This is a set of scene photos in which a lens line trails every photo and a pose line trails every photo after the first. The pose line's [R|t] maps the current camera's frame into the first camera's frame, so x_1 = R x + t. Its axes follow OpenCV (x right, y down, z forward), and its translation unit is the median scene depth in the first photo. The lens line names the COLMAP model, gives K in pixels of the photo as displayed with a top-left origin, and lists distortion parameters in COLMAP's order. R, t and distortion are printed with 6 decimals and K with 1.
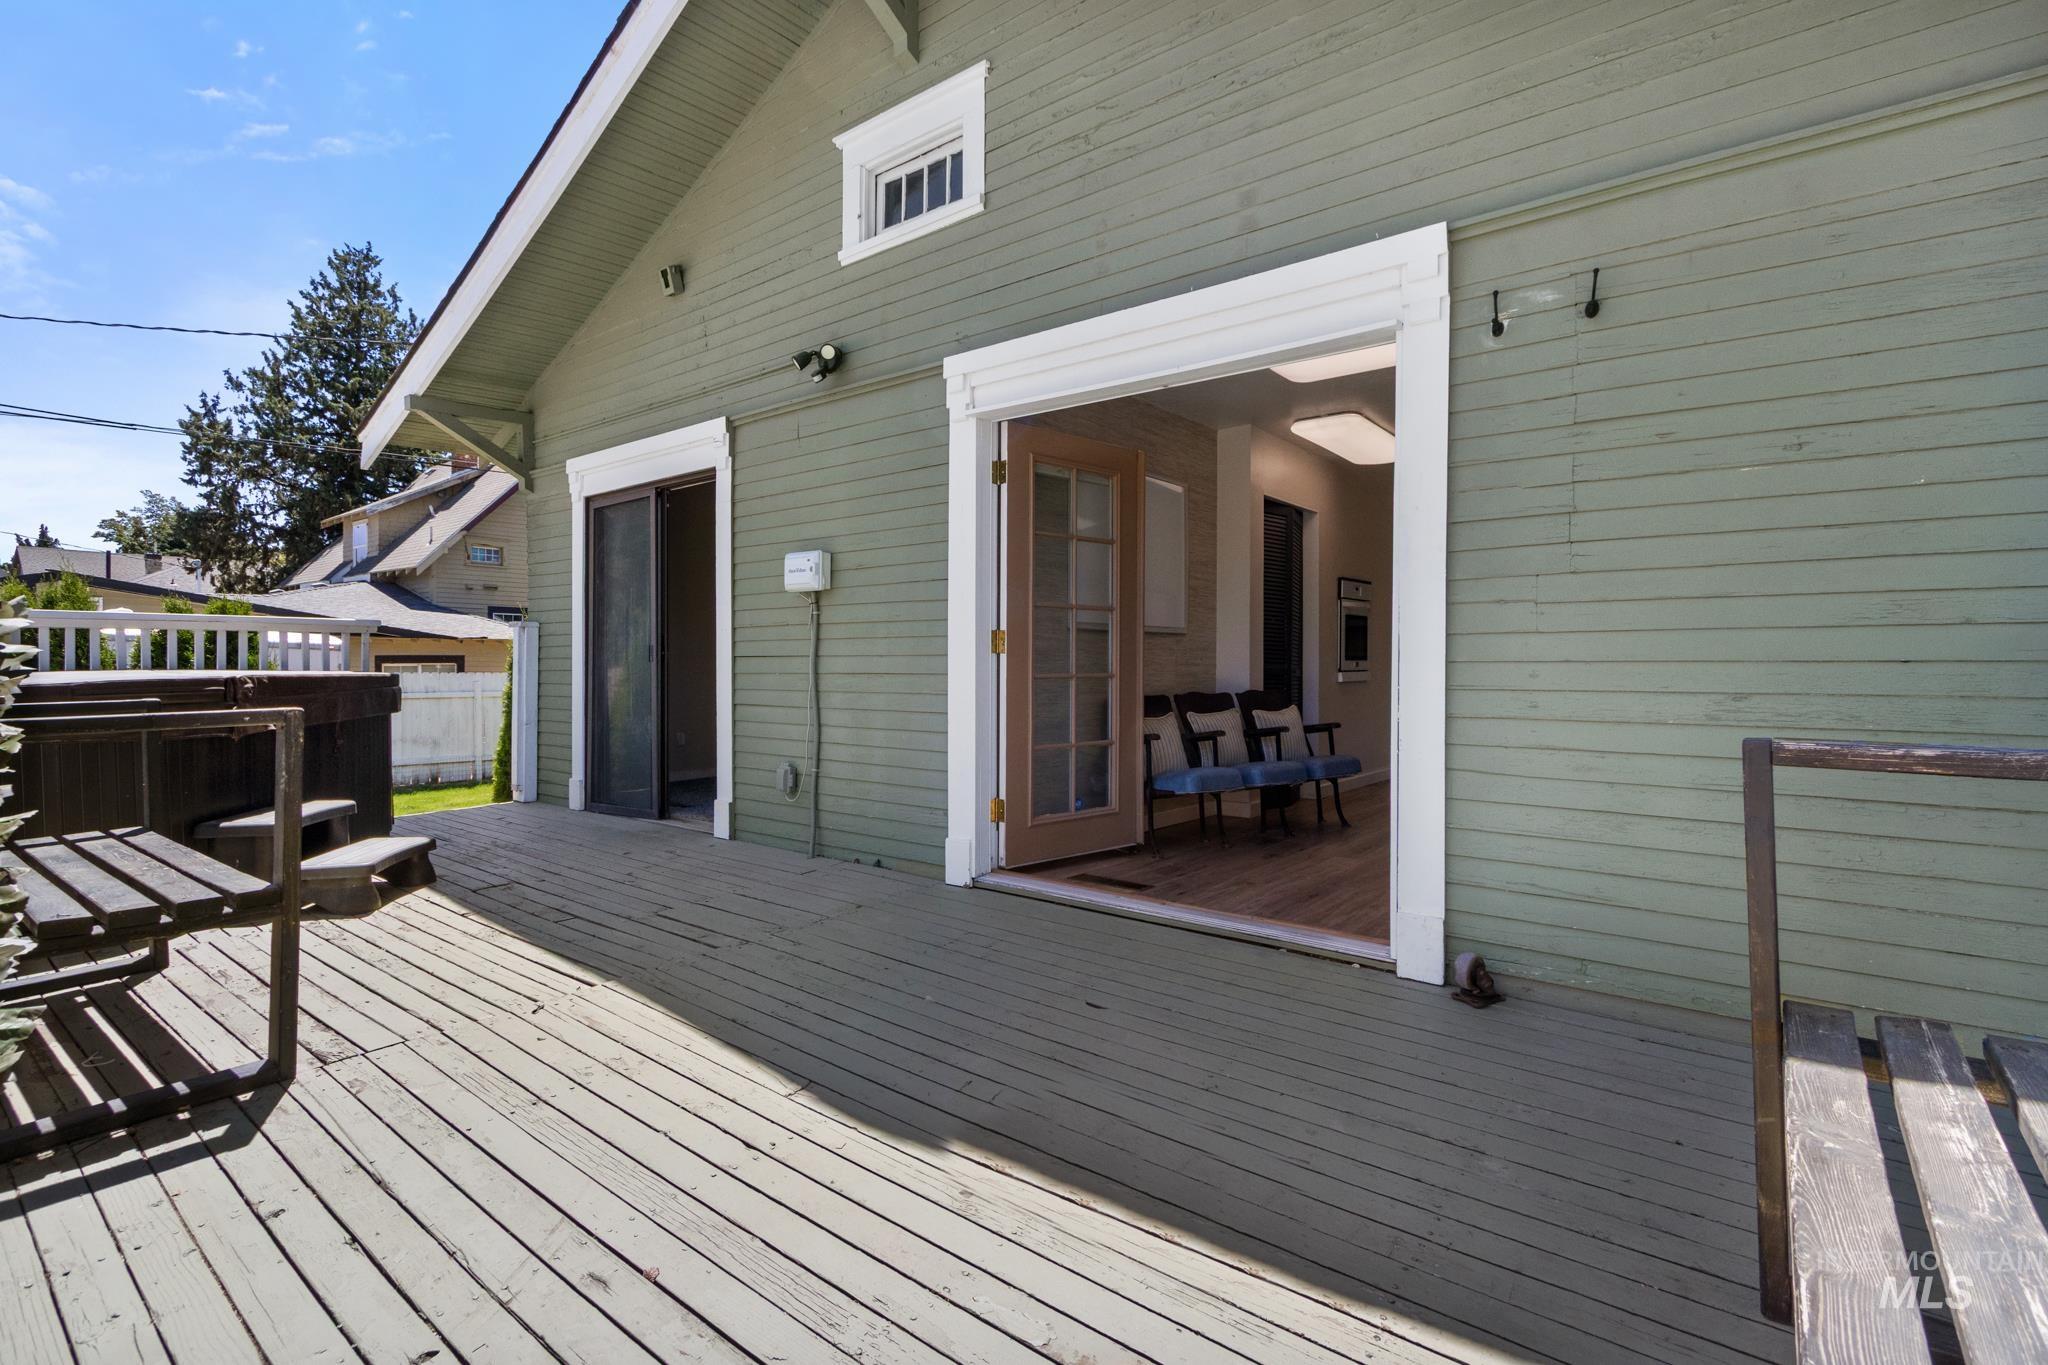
lens RADIAL K [[980.0, 0, 1023.6], [0, 980.0, 668.2], [0, 0, 1]] dist [-0.002094, 0.000010]
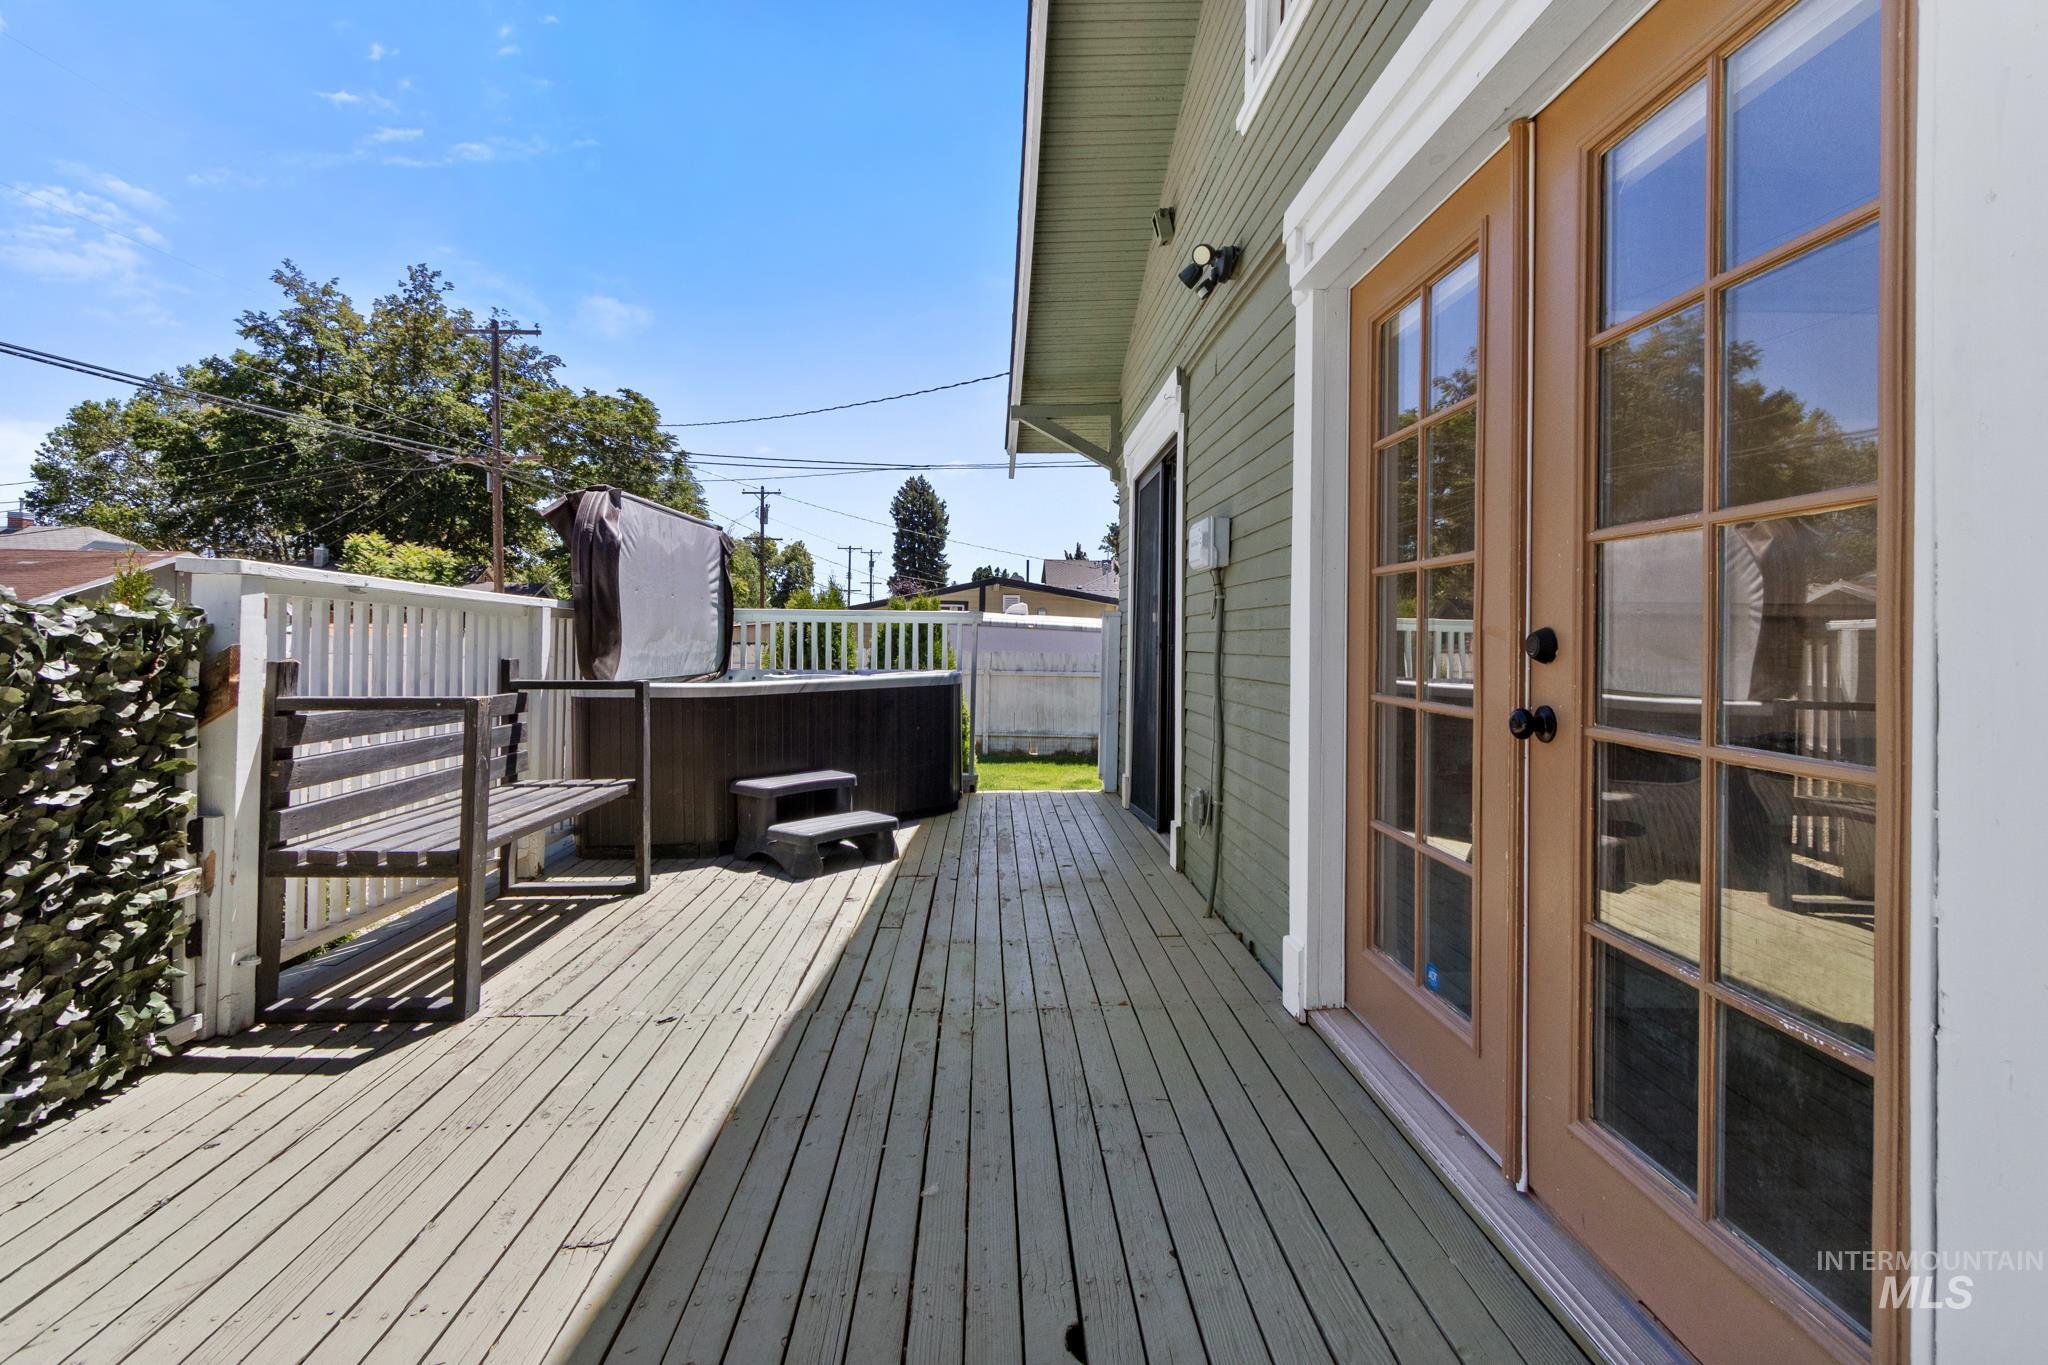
lens RADIAL K [[980.0, 0, 1010.1], [0, 980.0, 626.5], [0, 0, 1]] dist [-0.002094, 0.000010]
pose [[0.630910, -0.004407, -0.775844, 0.313916], [-0.014176, 0.999751, -0.017207, -0.019963], [0.775727, 0.021854, 0.630691, 0.435575]]
